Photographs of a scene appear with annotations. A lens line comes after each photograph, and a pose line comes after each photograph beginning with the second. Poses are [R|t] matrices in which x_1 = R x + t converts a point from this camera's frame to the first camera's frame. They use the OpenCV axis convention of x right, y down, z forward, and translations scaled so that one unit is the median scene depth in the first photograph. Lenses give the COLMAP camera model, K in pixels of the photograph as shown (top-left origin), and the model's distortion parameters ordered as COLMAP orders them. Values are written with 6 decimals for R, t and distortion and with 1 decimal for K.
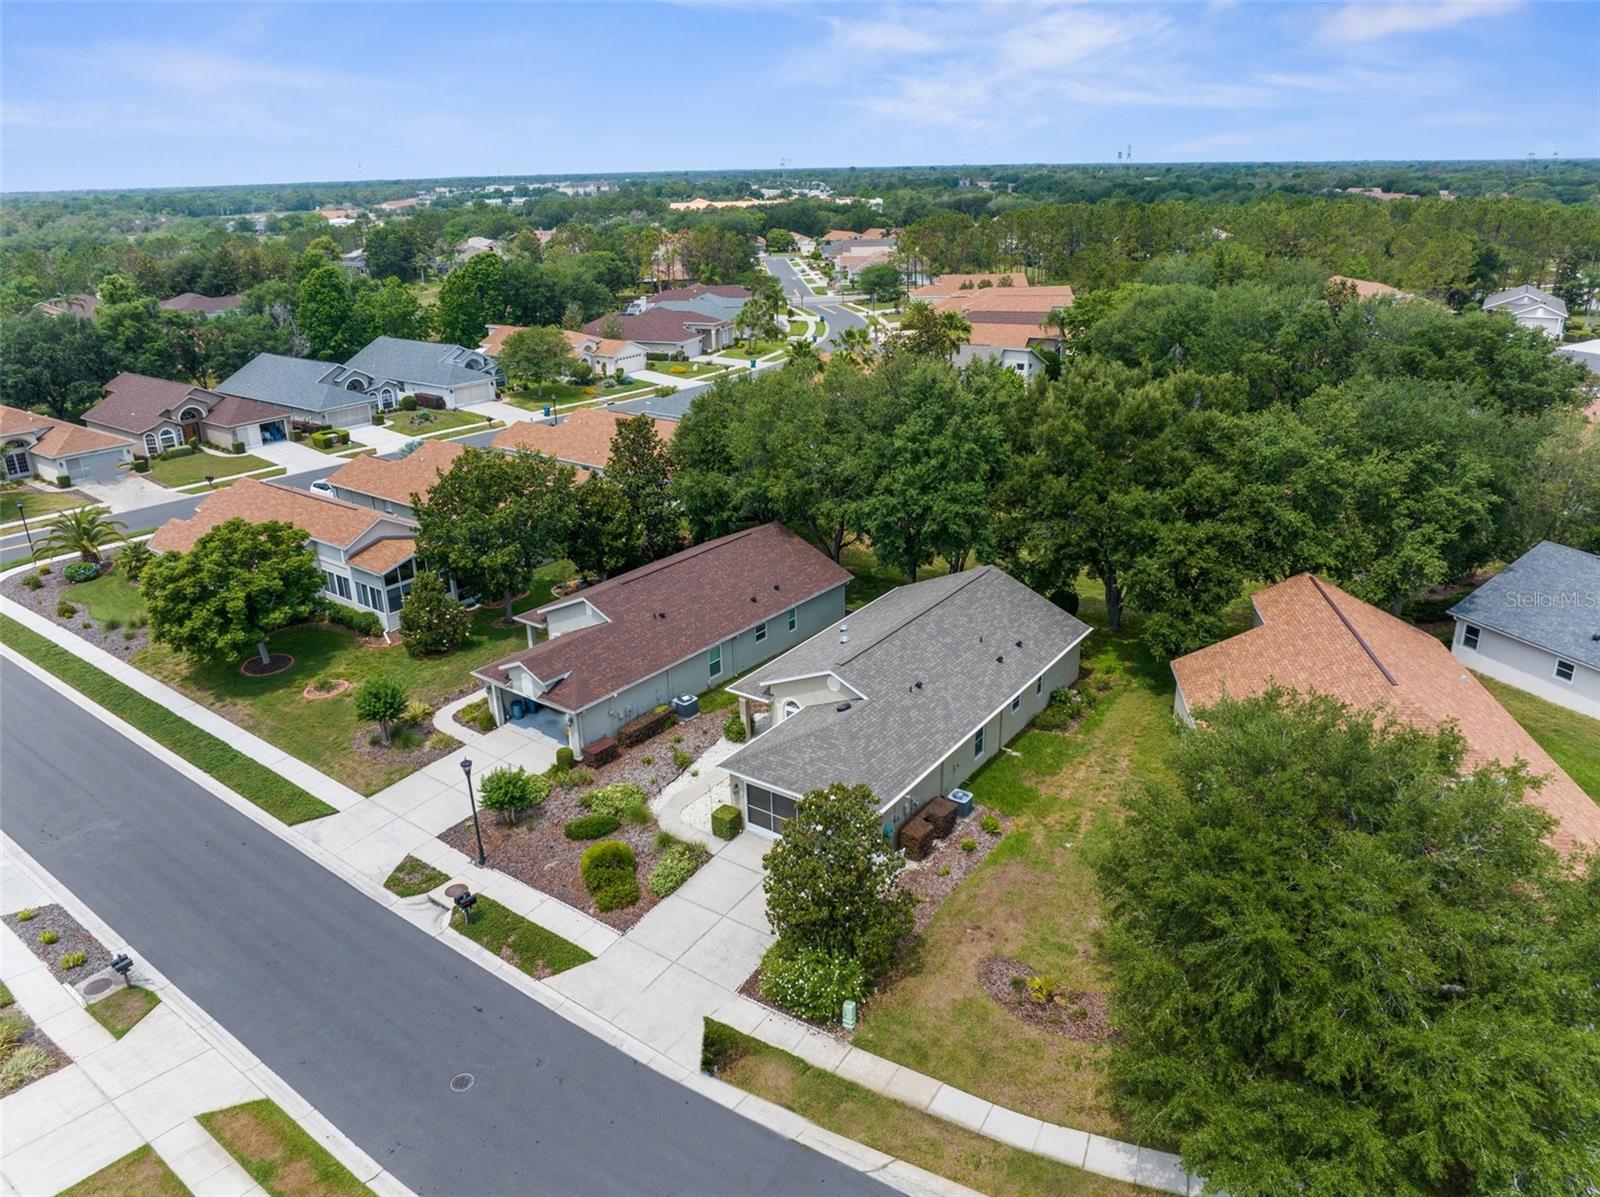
lens RADIAL K [[1131.7, 0, 816.0], [0, 1131.7, 598.5], [0, 0, 1]] dist [-0.031602, -0.001540]
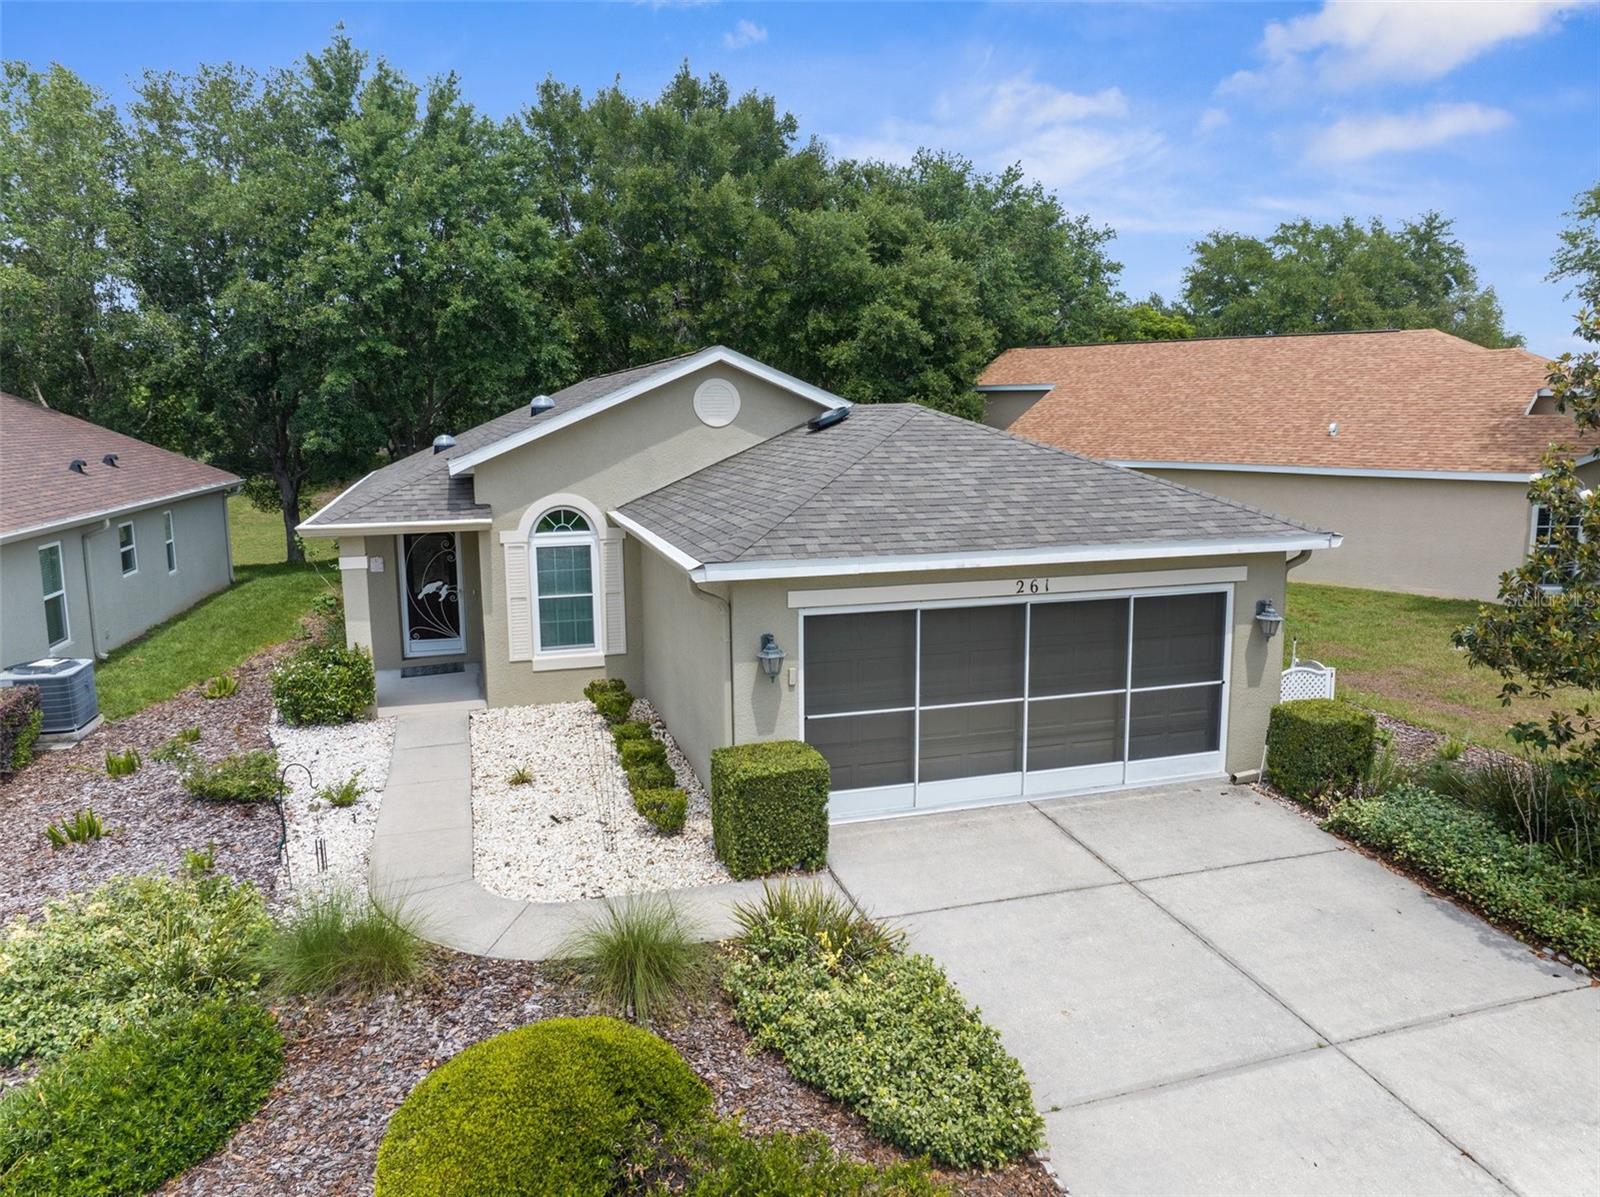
lens RADIAL K [[1128.9, 0, 814.7], [0, 1128.9, 597.4], [0, 0, 1]] dist [-0.044574, 0.005163]
pose [[0.617605, -0.119603, 0.777341, -0.241022], [0.284771, 0.955313, -0.079267, 0.171045], [-0.733123, 0.270320, 0.624066, 0.802816]]
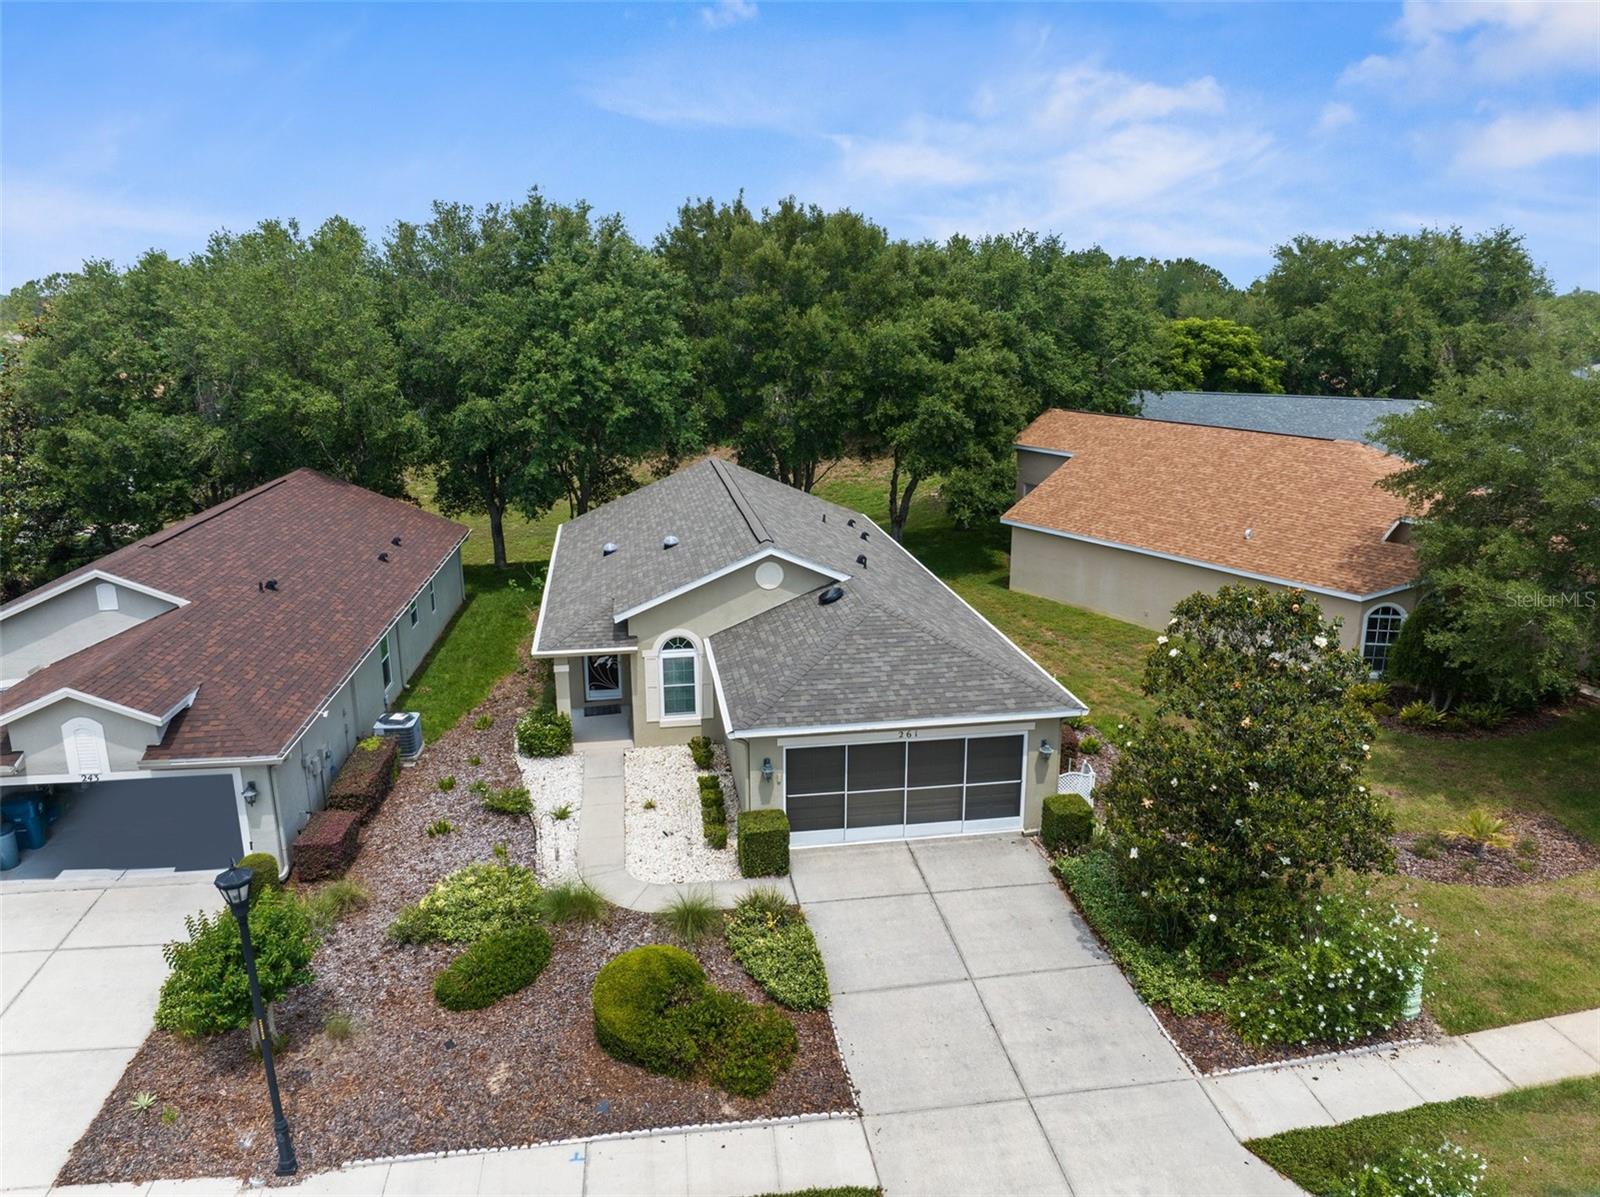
lens RADIAL K [[1131.7, 0, 816.0], [0, 1131.7, 598.5], [0, 0, 1]] dist [-0.031602, -0.001540]
pose [[0.717361, -0.169839, 0.675684, -0.362205], [0.242635, 0.970020, -0.013779, 0.103333], [-0.653086, 0.173829, 0.737063, 0.581264]]
